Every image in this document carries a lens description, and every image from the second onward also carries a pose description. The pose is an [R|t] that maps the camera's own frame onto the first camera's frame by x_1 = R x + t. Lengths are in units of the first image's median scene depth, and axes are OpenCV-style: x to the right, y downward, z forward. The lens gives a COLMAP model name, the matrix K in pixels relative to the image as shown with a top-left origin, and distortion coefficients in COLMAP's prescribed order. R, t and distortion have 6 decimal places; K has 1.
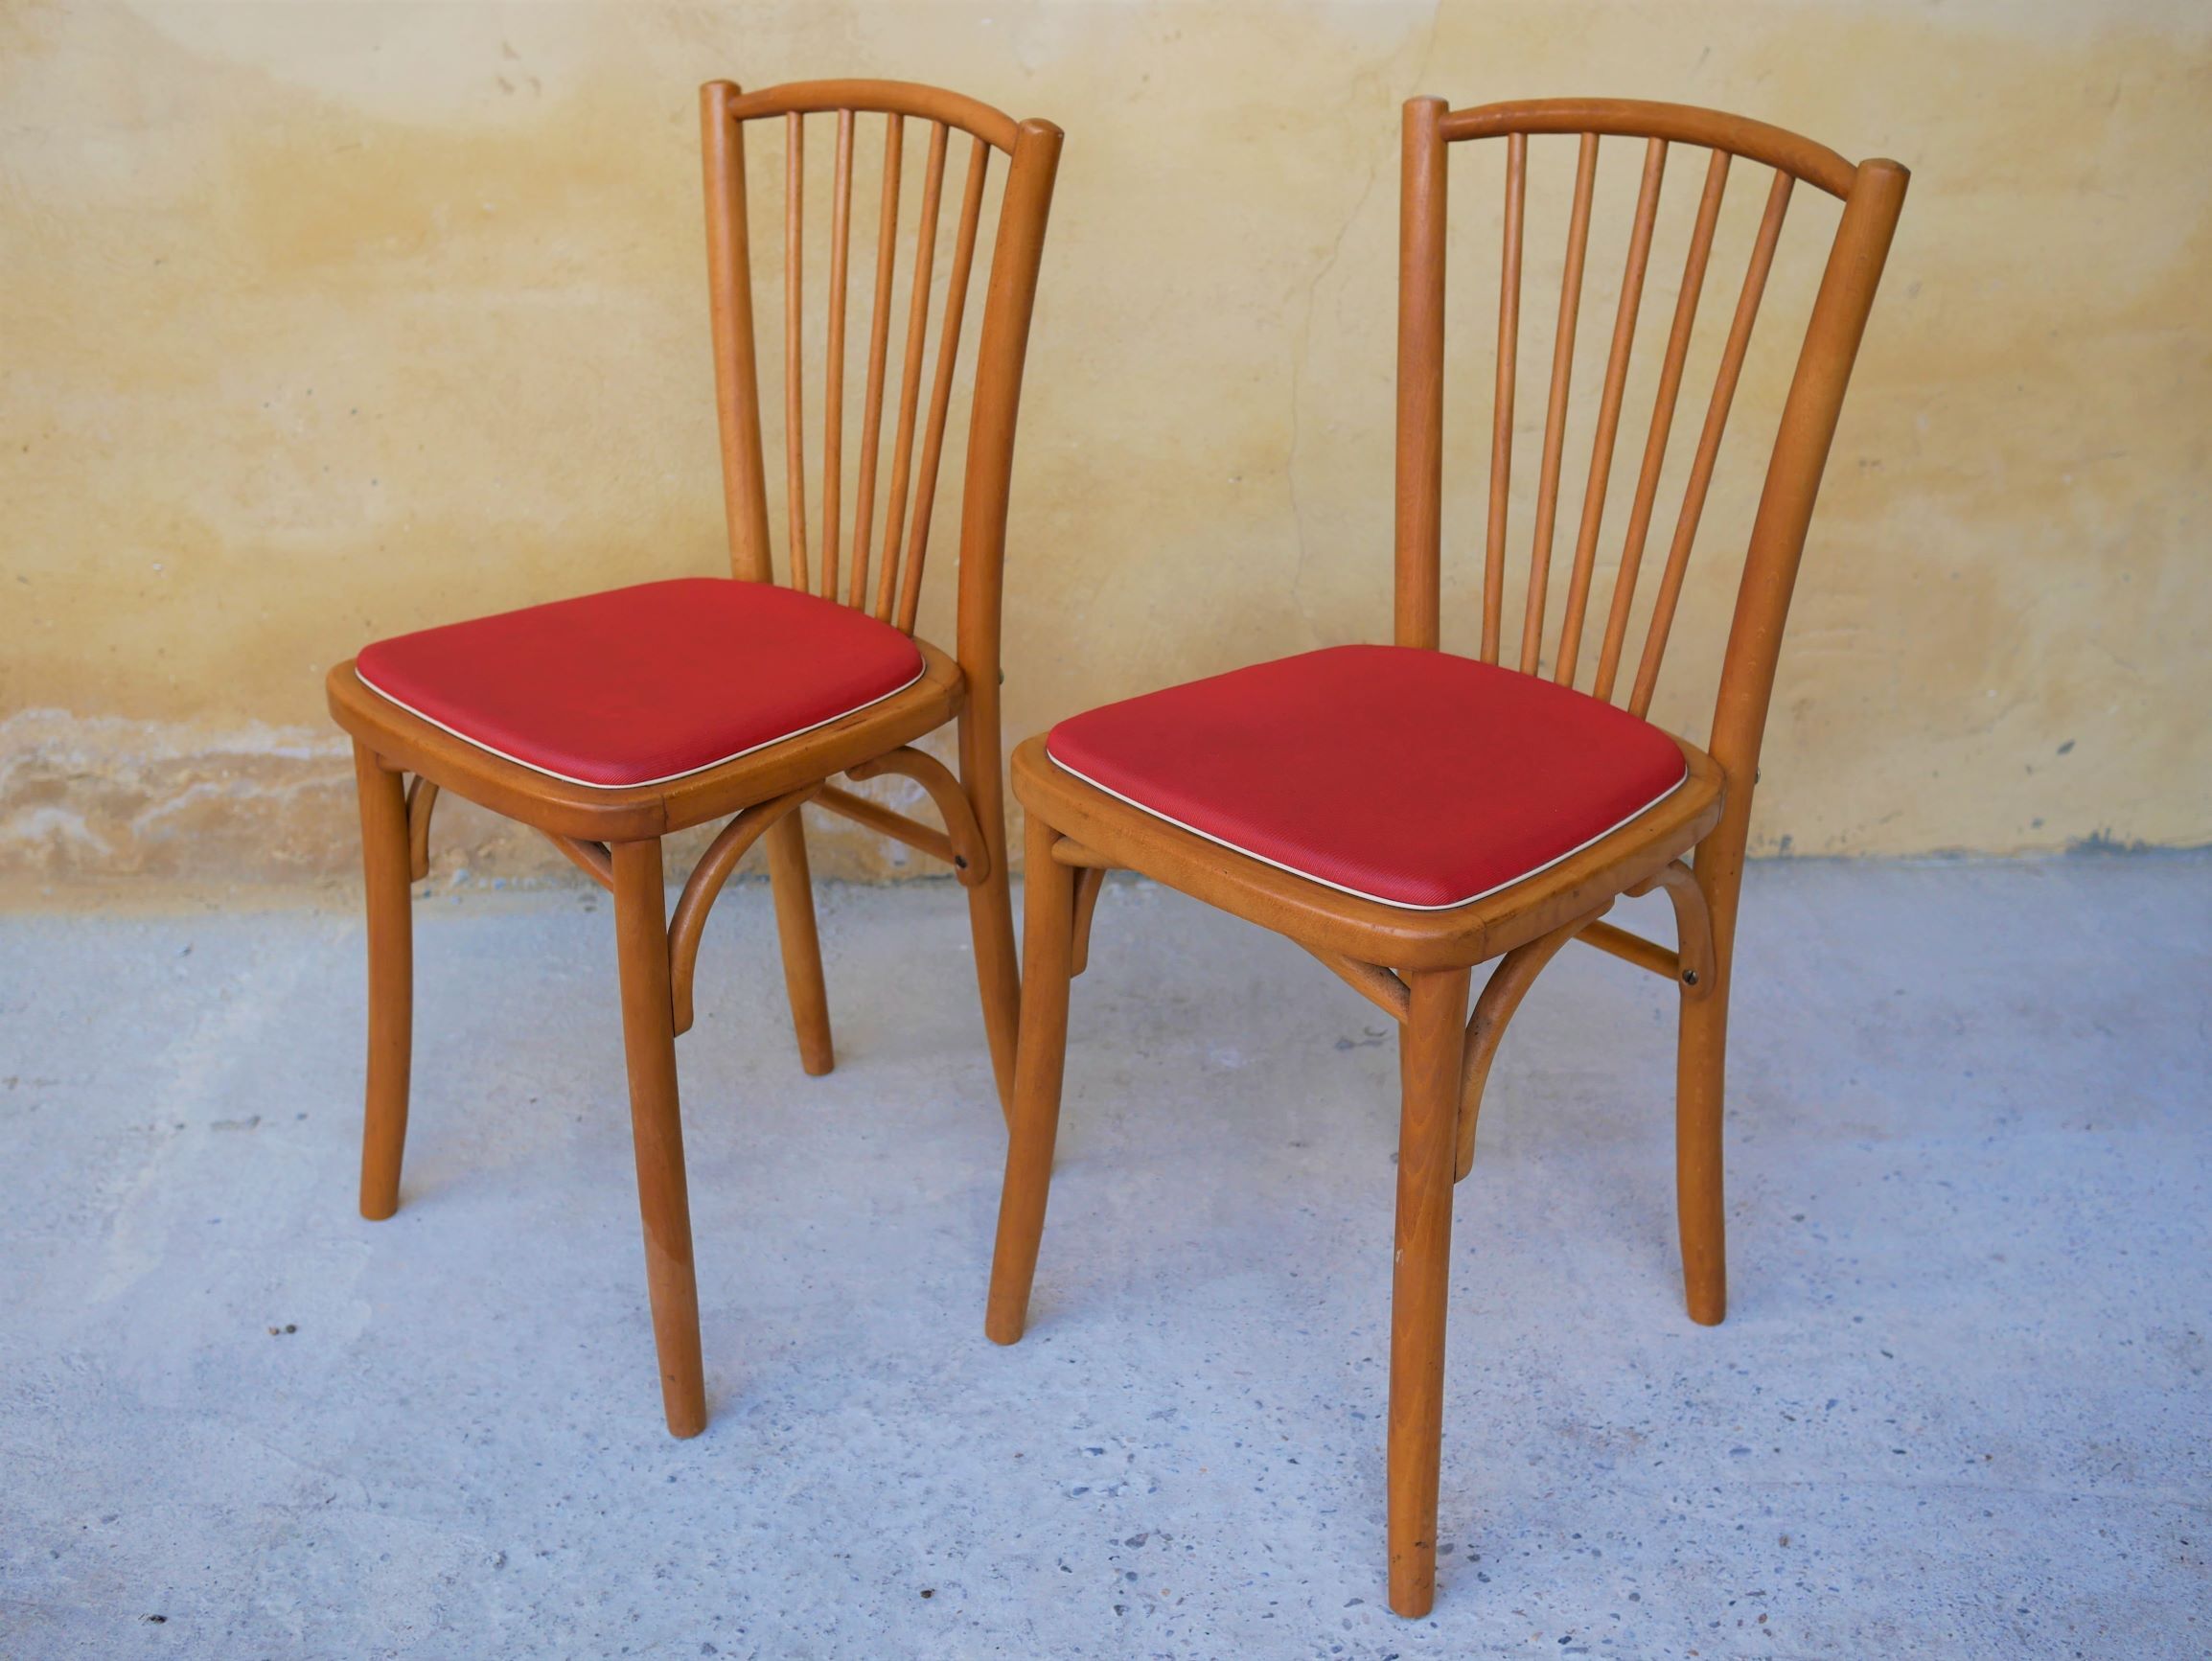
lens RADIAL K [[2495.6, 0, 1105.6], [0, 2495.6, 819.1], [0, 0, 1]] dist [-0.008158, 0.000000]
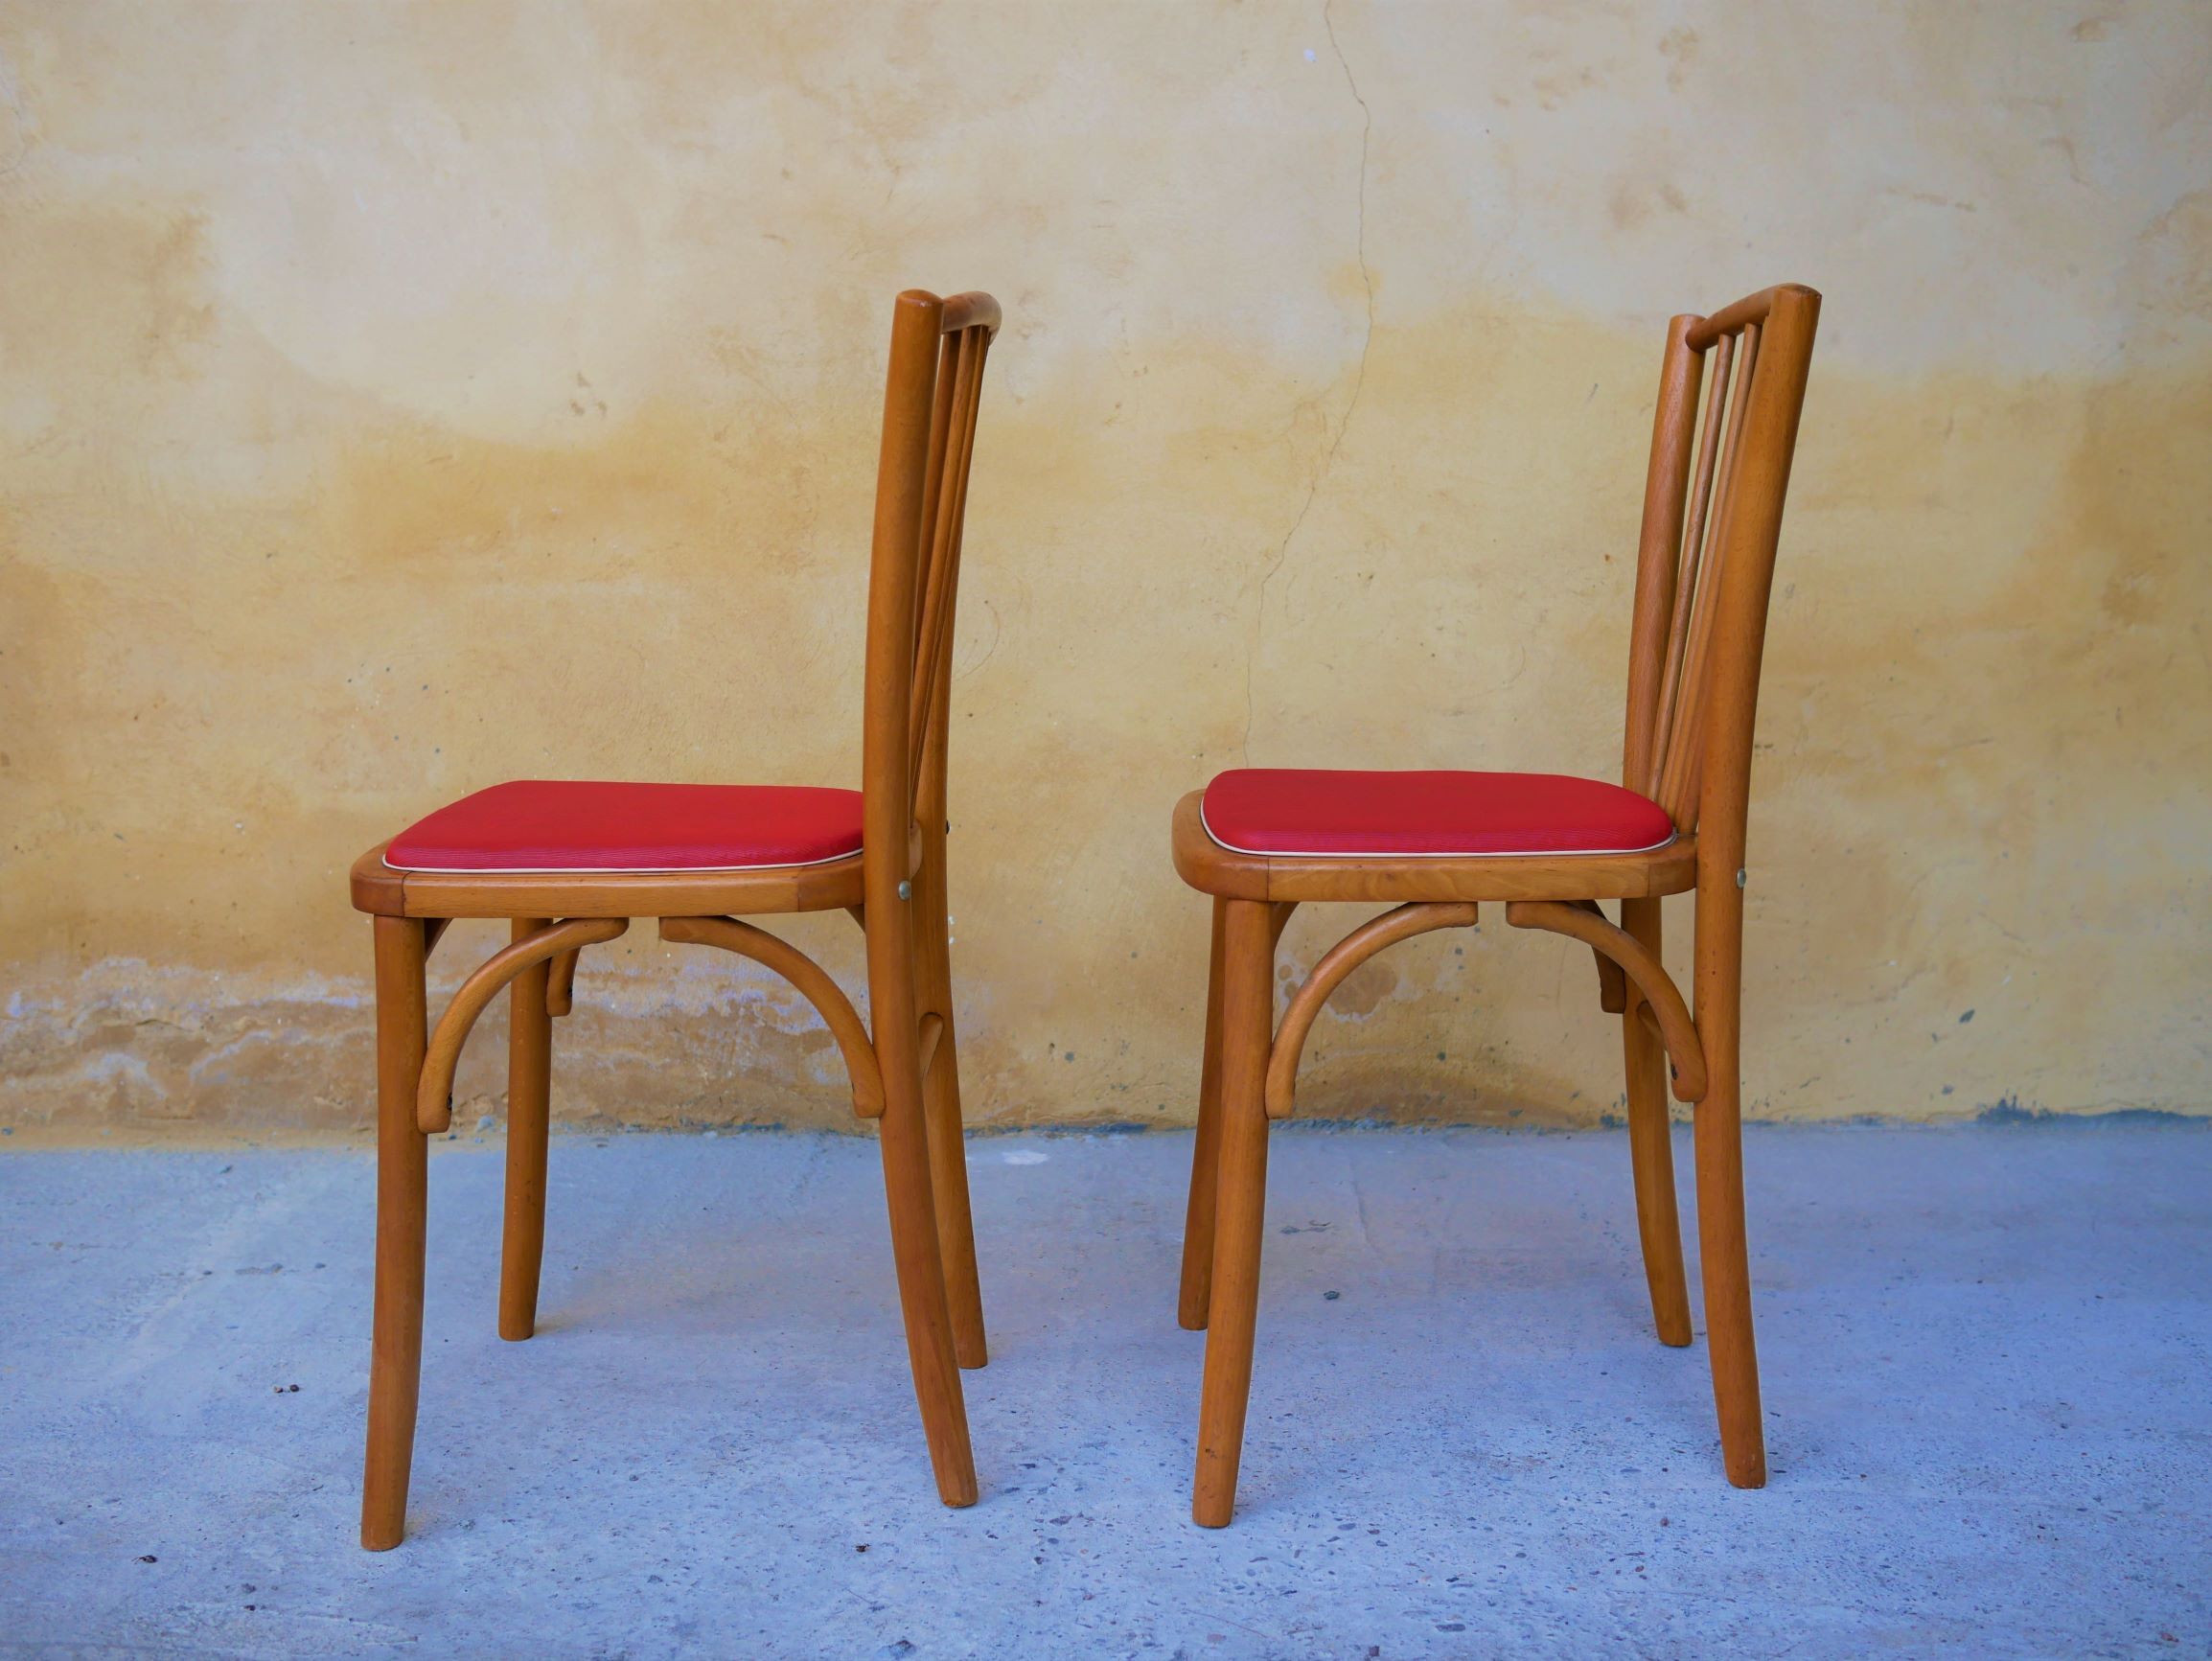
lens RADIAL K [[2495.6, 0, 1105.7], [0, 2495.6, 822.2], [0, 0, 1]] dist [-0.008158, 0.000000]
pose [[0.999701, 0.009575, -0.022494, 0.046423], [-0.015280, 0.962968, -0.269181, 0.252194], [0.019084, 0.269444, 0.962827, -0.098959]]
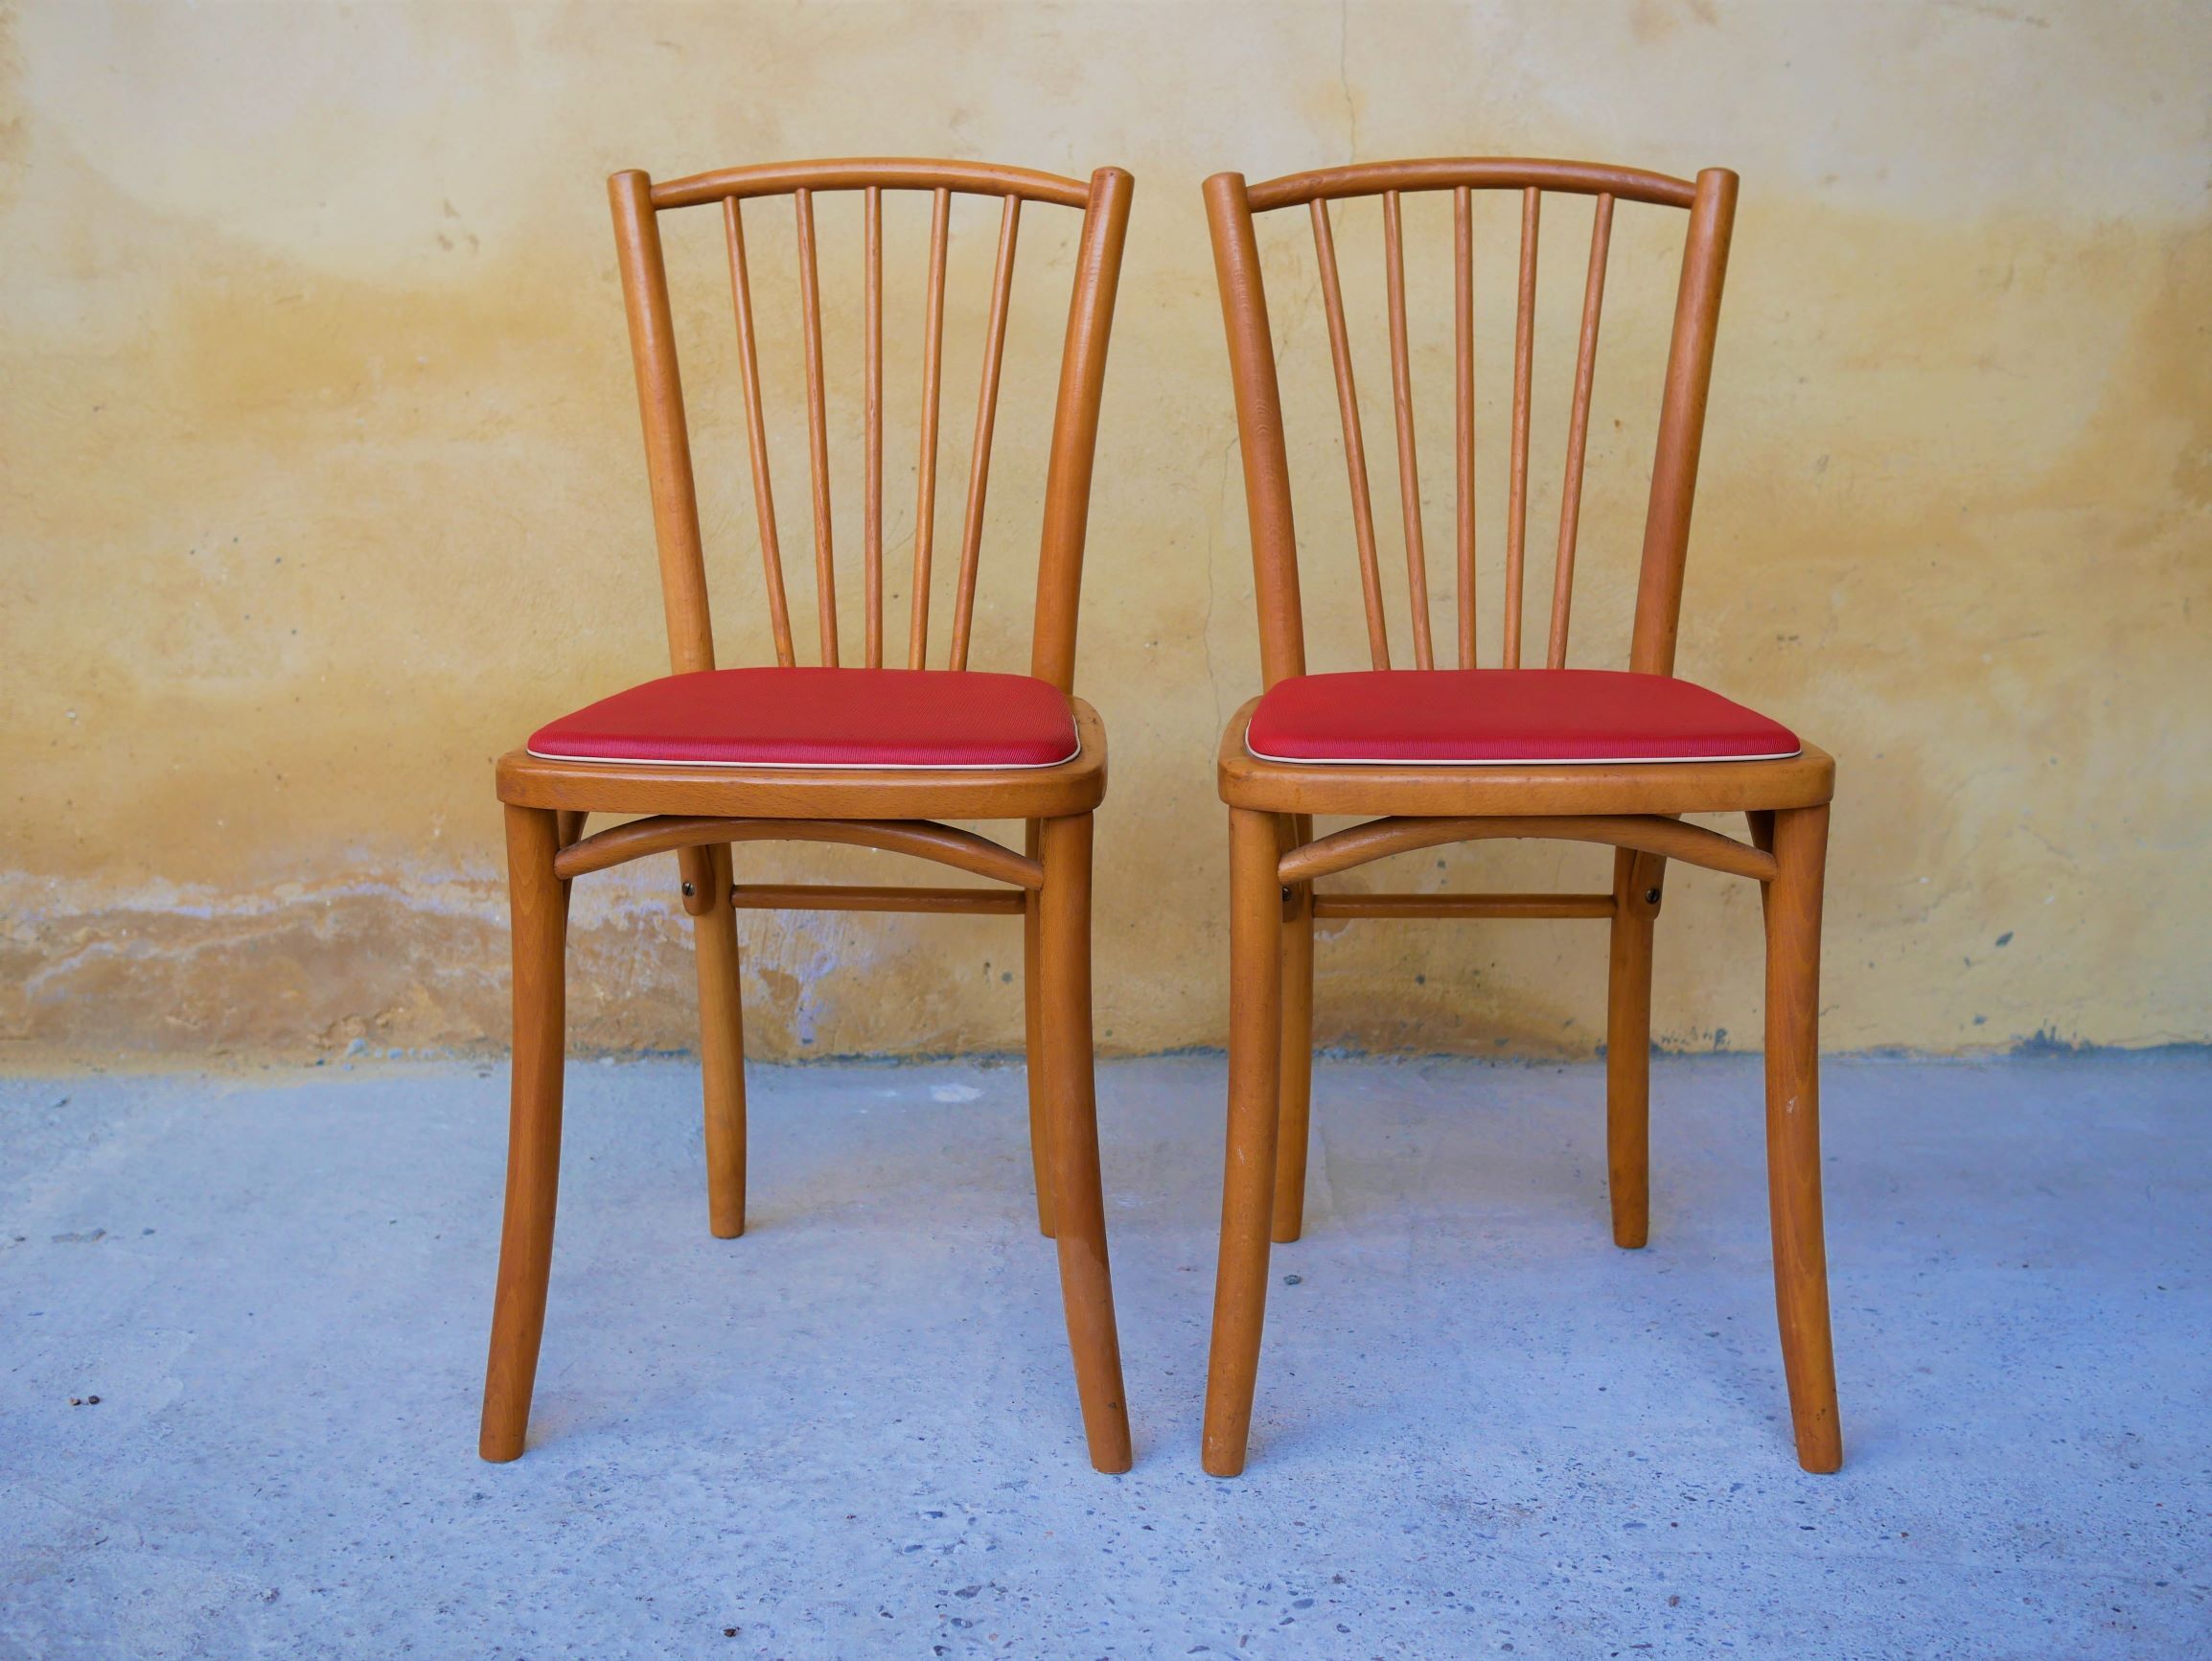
lens RADIAL K [[2495.6, 0, 1109.5], [0, 2495.6, 820.9], [0, 0, 1]] dist [-0.008158, 0.000000]
pose [[0.999789, 0.017304, -0.011097, 0.060841], [-0.019143, 0.980447, -0.195848, 0.166259], [0.007491, 0.196019, 0.980572, 0.042347]]
